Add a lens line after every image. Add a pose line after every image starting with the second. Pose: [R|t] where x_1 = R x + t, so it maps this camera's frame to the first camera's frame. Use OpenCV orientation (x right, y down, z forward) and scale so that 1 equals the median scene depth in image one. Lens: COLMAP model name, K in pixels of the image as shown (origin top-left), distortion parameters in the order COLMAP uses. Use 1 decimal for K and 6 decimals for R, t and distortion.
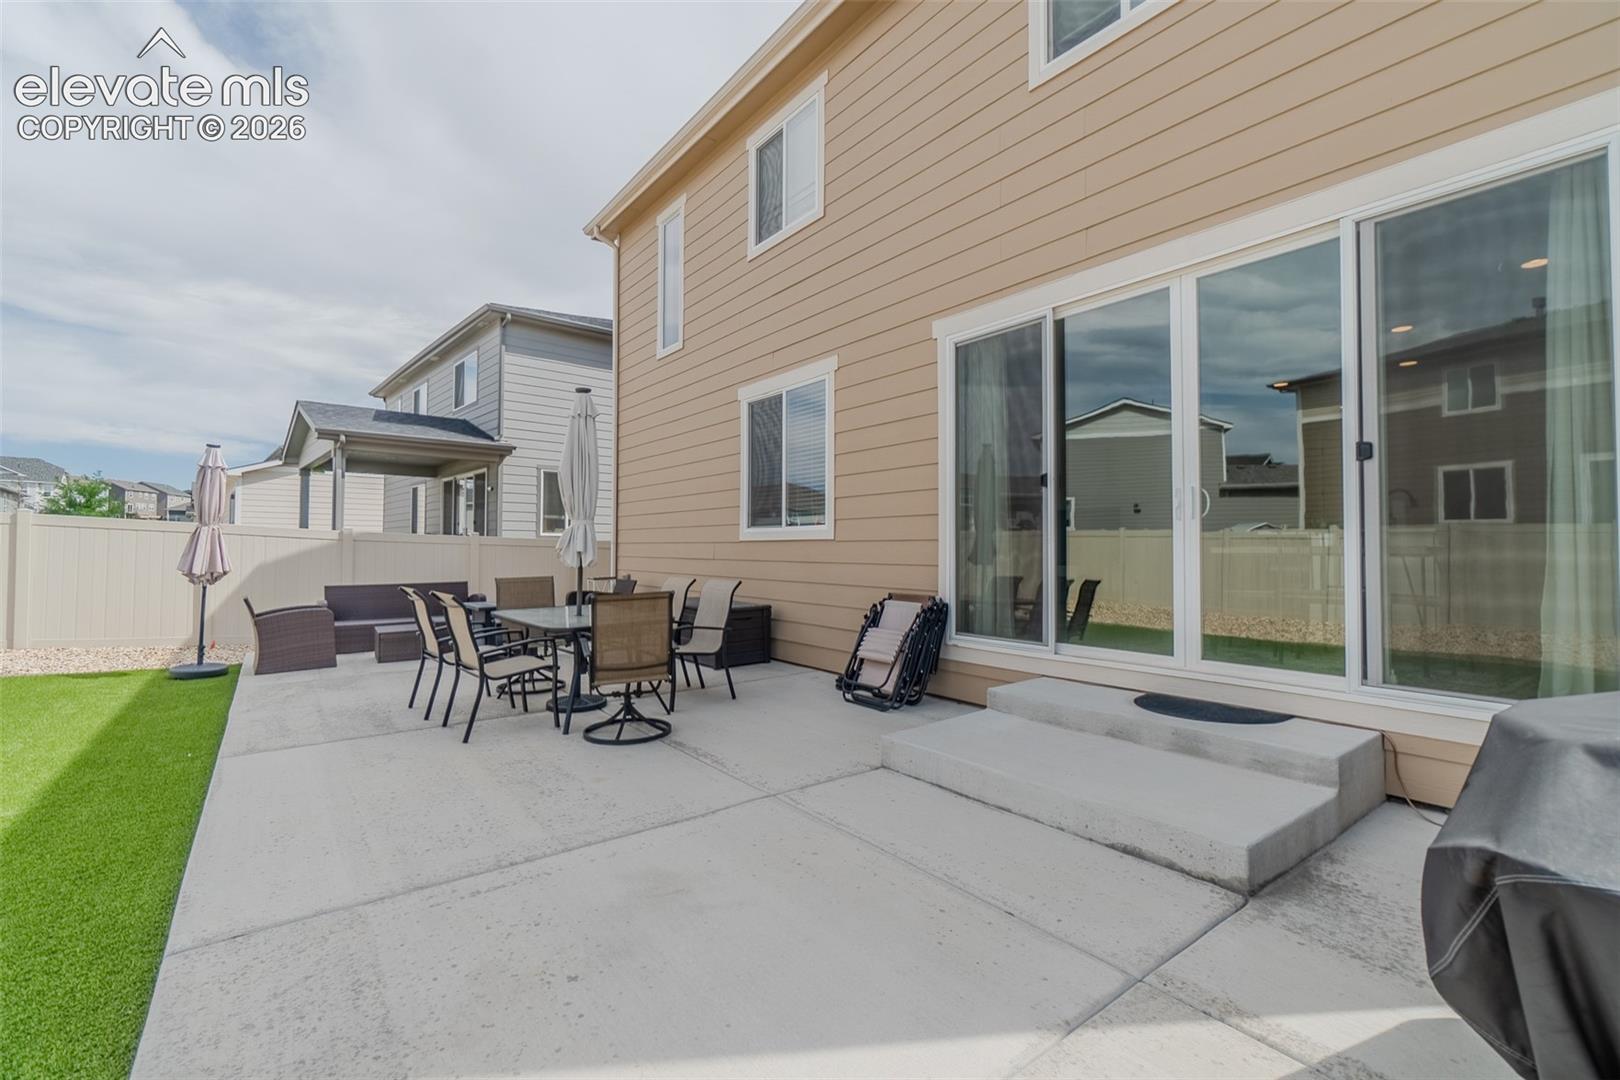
lens RADIAL K [[729.2, 0, 792.3], [0, 729.2, 530.8], [0, 0, 1]] dist [-0.001508, 0.000141]
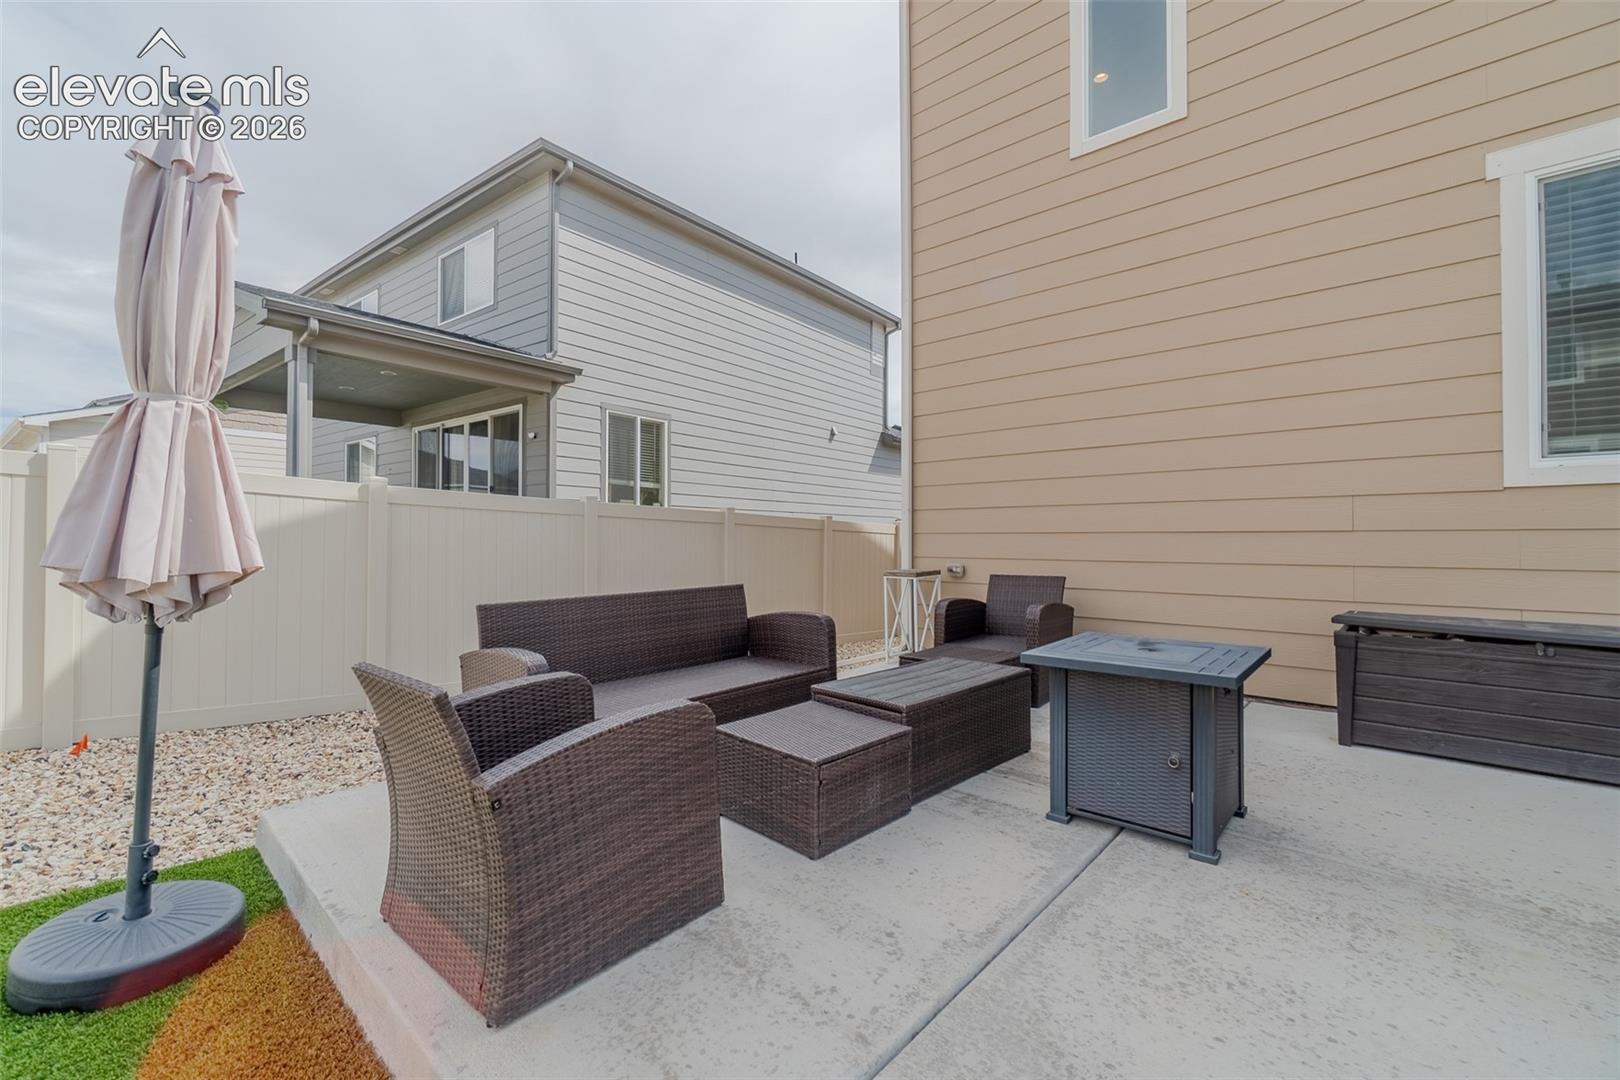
lens RADIAL K [[692.2, 0, 789.5], [0, 692.2, 531.9], [0, 0, 1]] dist [-0.000683, -0.000390]
pose [[0.980317, -0.002577, 0.197414, -0.590912], [-0.000310, 0.999893, 0.014592, 0.035428], [-0.197431, -0.014366, 0.980212, 0.662216]]
